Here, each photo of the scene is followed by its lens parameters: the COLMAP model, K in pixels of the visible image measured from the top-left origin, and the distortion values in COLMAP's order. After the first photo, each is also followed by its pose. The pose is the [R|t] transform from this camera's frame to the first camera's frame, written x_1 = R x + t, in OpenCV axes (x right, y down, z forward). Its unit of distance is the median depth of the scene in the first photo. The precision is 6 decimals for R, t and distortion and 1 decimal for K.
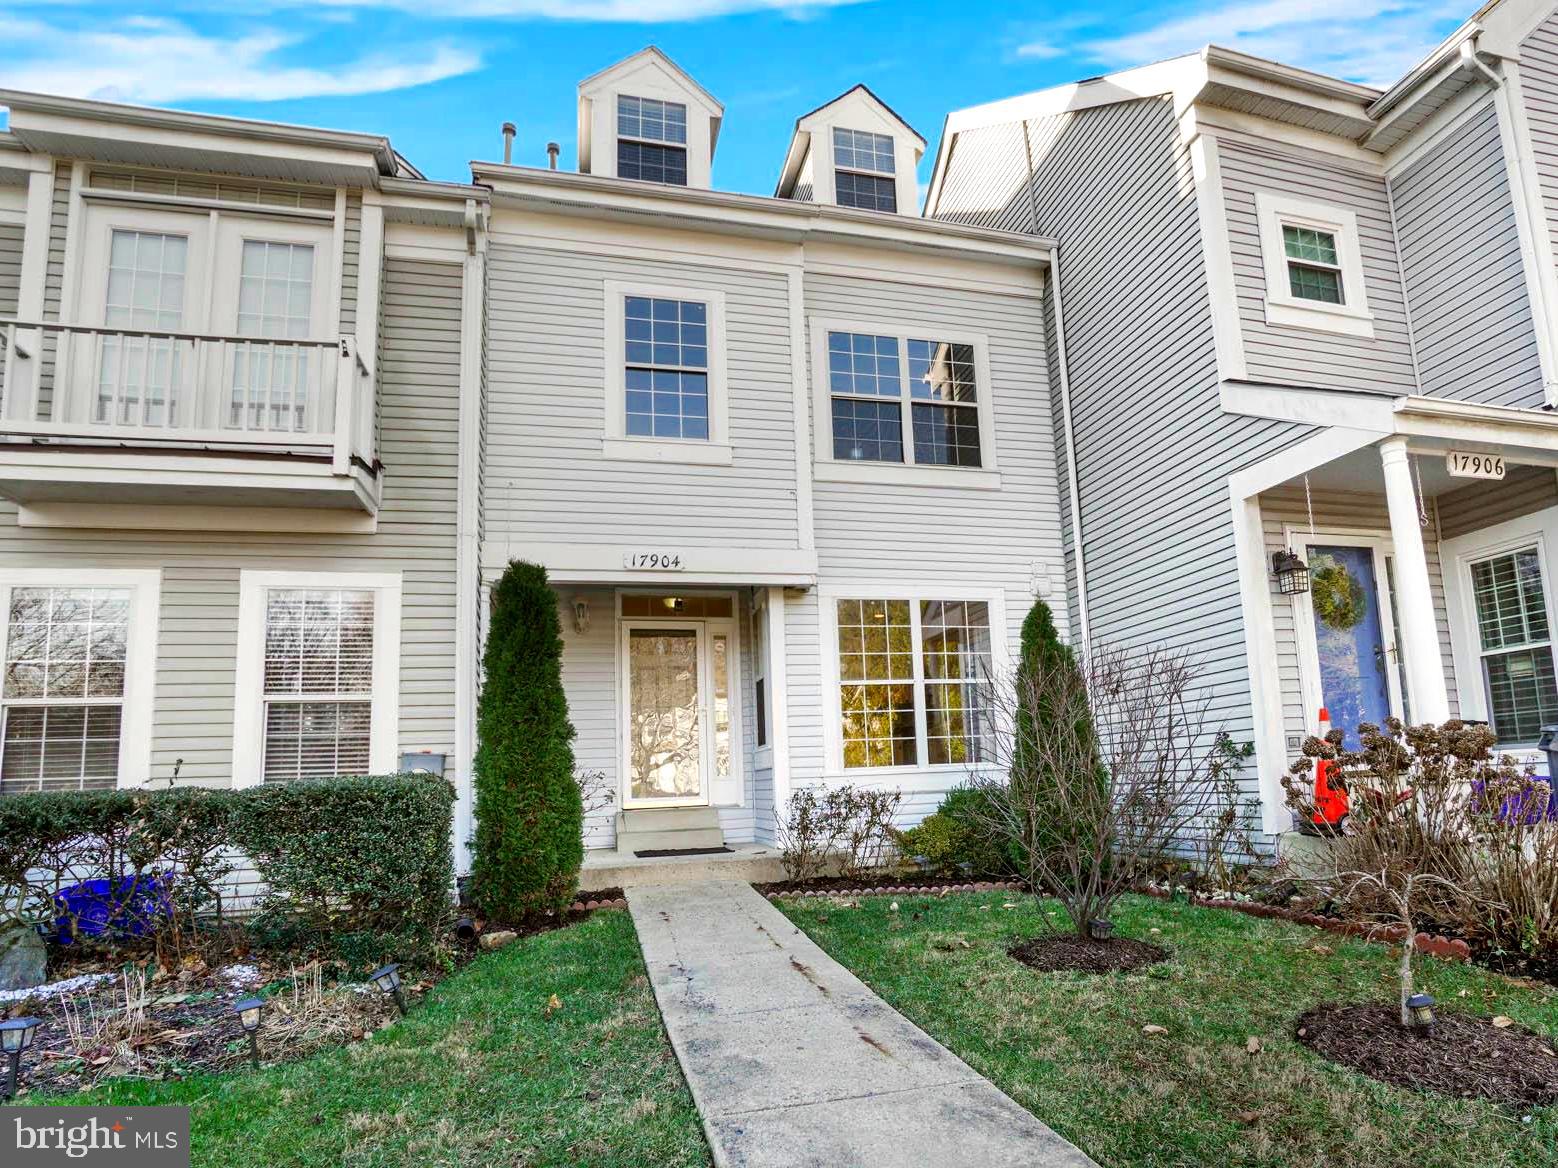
lens RADIAL K [[878.5, 0, 817.7], [0, 878.5, 665.4], [0, 0, 1]] dist [-0.060999, 0.021872]
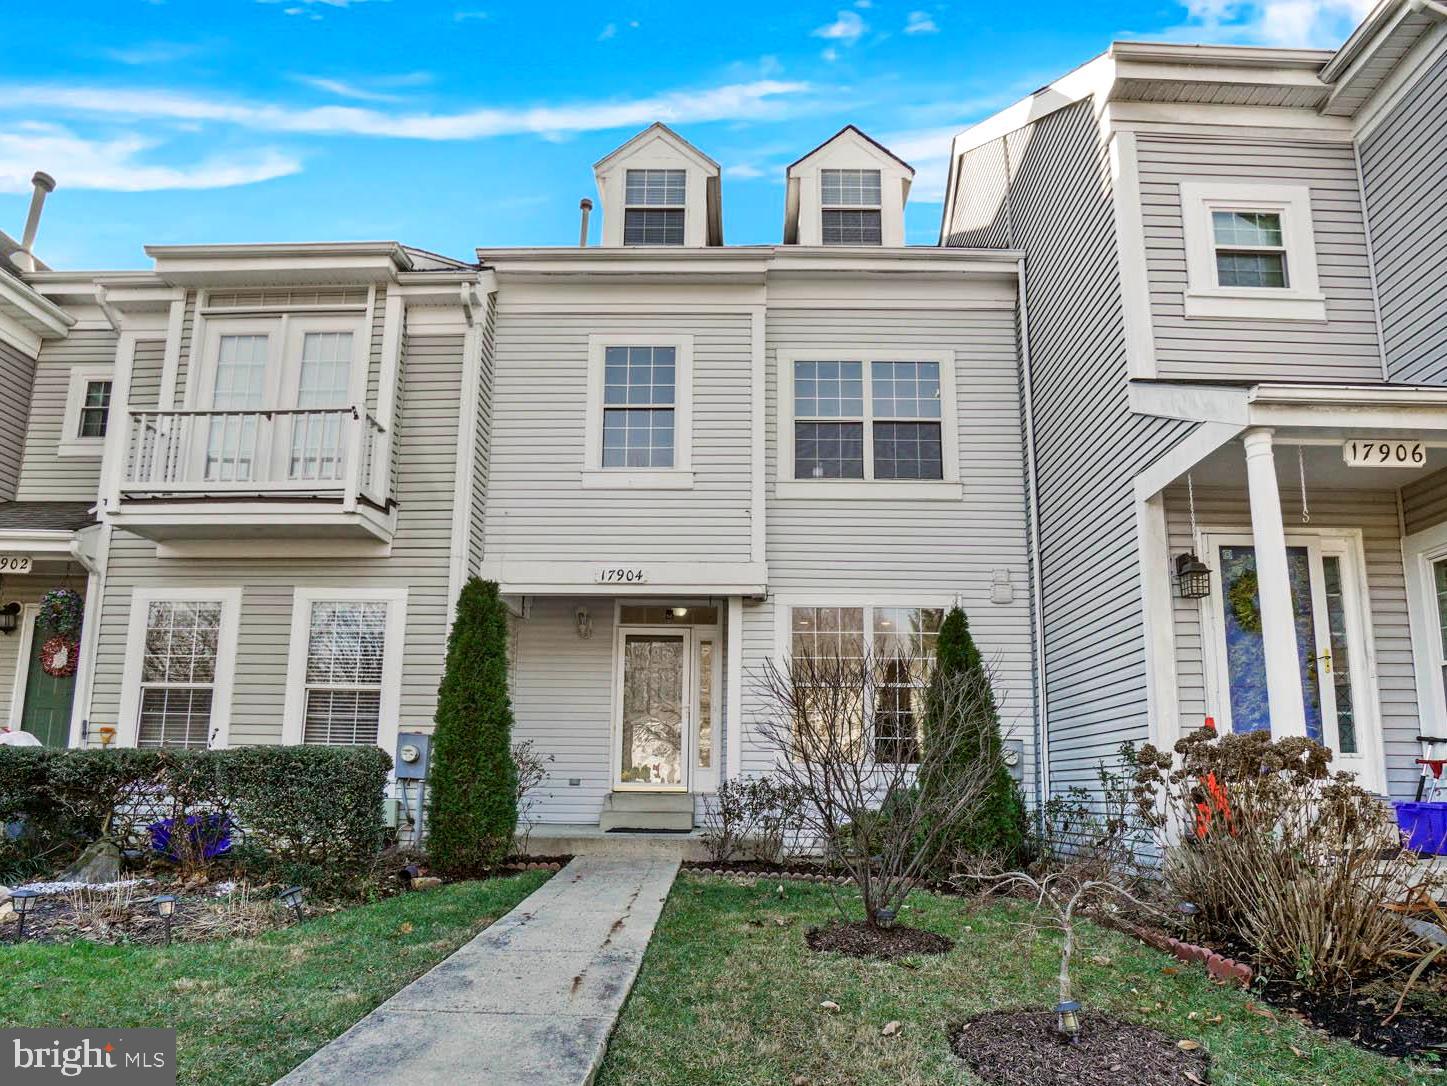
lens RADIAL K [[832.0, 0, 727.3], [0, 832.0, 665.0], [0, 0, 1]] dist [-0.060102, 0.021412]
pose [[0.960835, 0.012393, -0.276842, 0.275234], [-0.014986, 0.999861, -0.007252, 0.005175], [0.276714, 0.011117, 0.960888, -0.009383]]
